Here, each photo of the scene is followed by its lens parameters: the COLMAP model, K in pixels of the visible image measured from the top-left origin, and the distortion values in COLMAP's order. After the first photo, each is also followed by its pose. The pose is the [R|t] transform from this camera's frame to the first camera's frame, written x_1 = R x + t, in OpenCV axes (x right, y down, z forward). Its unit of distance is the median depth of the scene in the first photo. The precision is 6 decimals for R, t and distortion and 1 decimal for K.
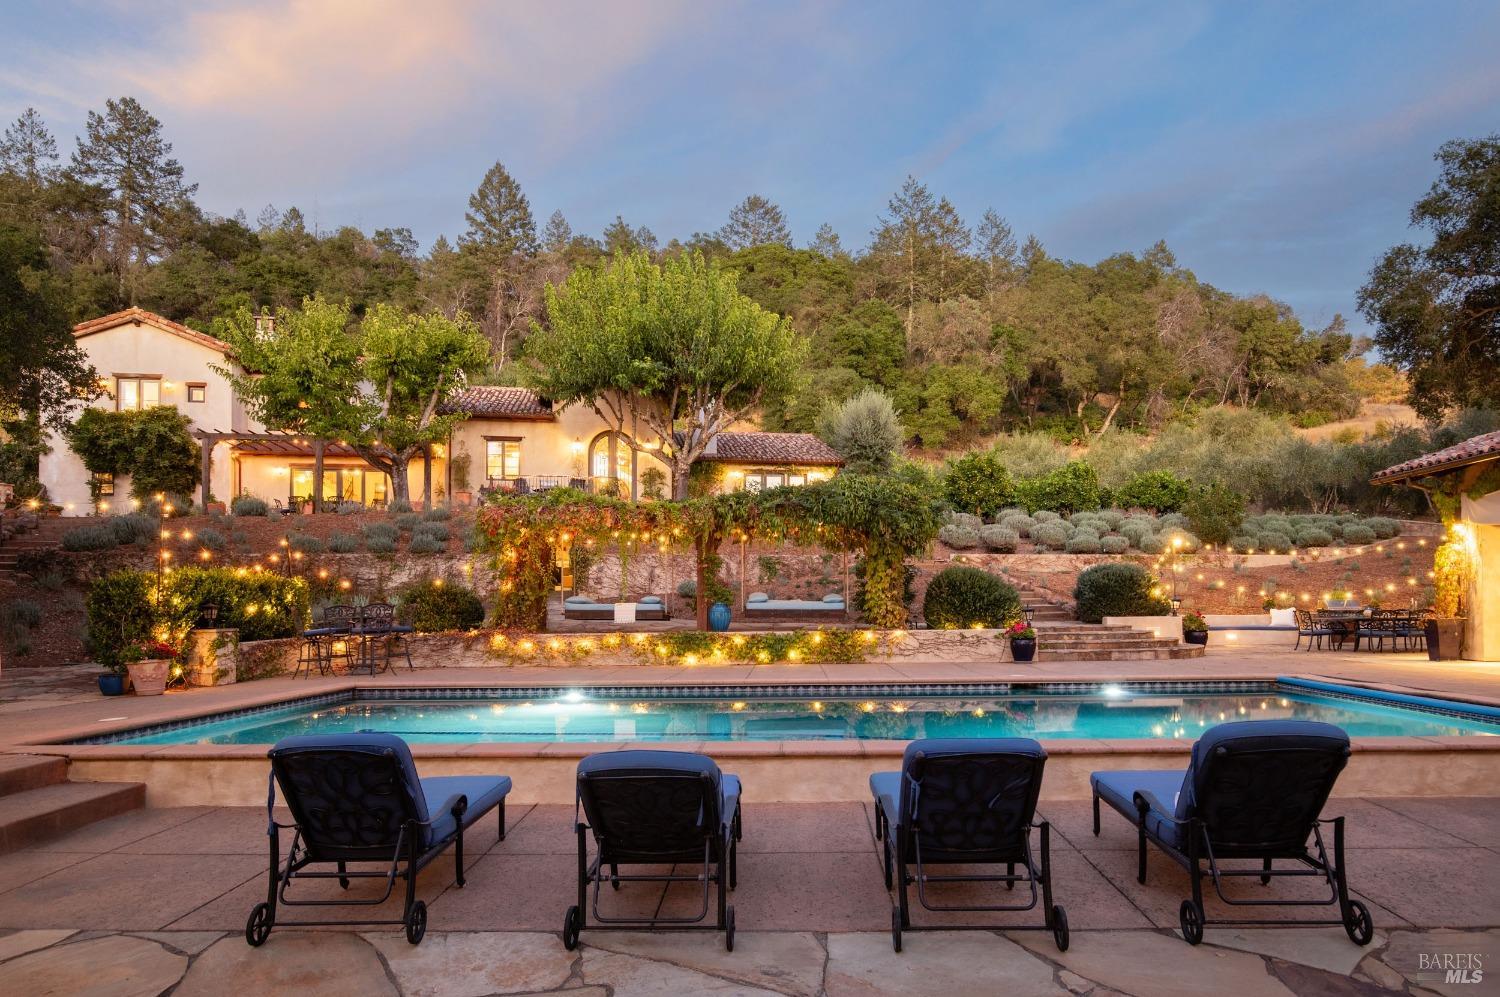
lens RADIAL K [[906.2, 0, 751.3], [0, 906.2, 599.6], [0, 0, 1]] dist [-0.010382, 0.000840]
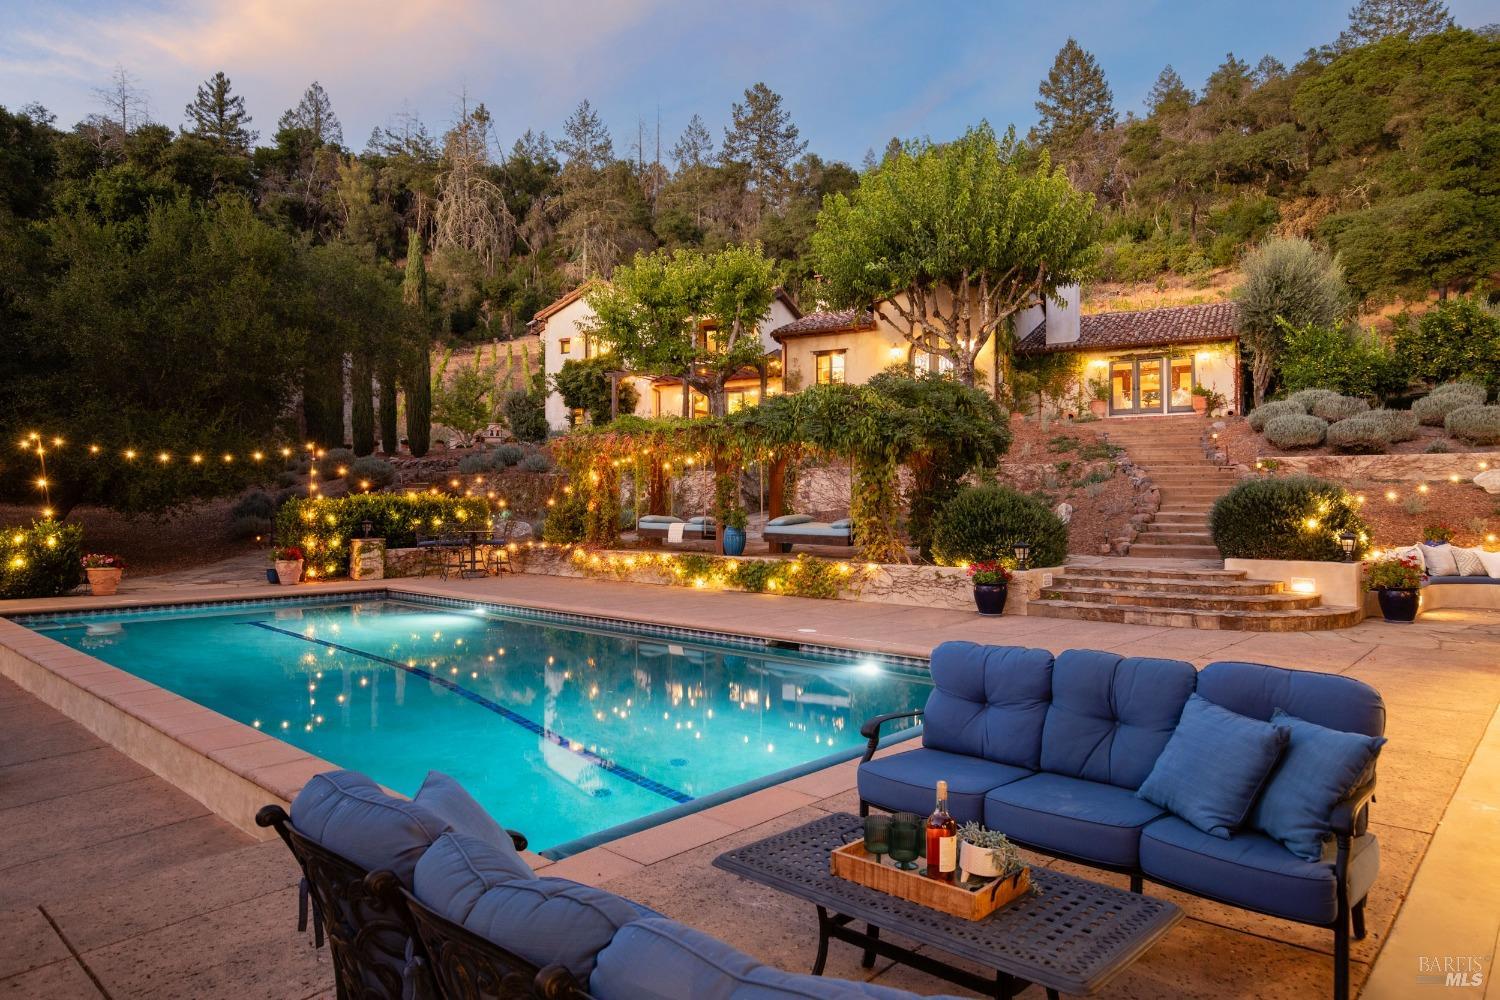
lens RADIAL K [[924.4, 0, 750.0], [0, 924.4, 500.0], [0, 0, 1]] dist [-0.003784, -0.000173]
pose [[0.755837, 0.007067, -0.654722, 0.358460], [-0.003103, 0.999969, 0.007212, -0.017764], [0.654752, -0.003420, 0.755836, 0.151248]]
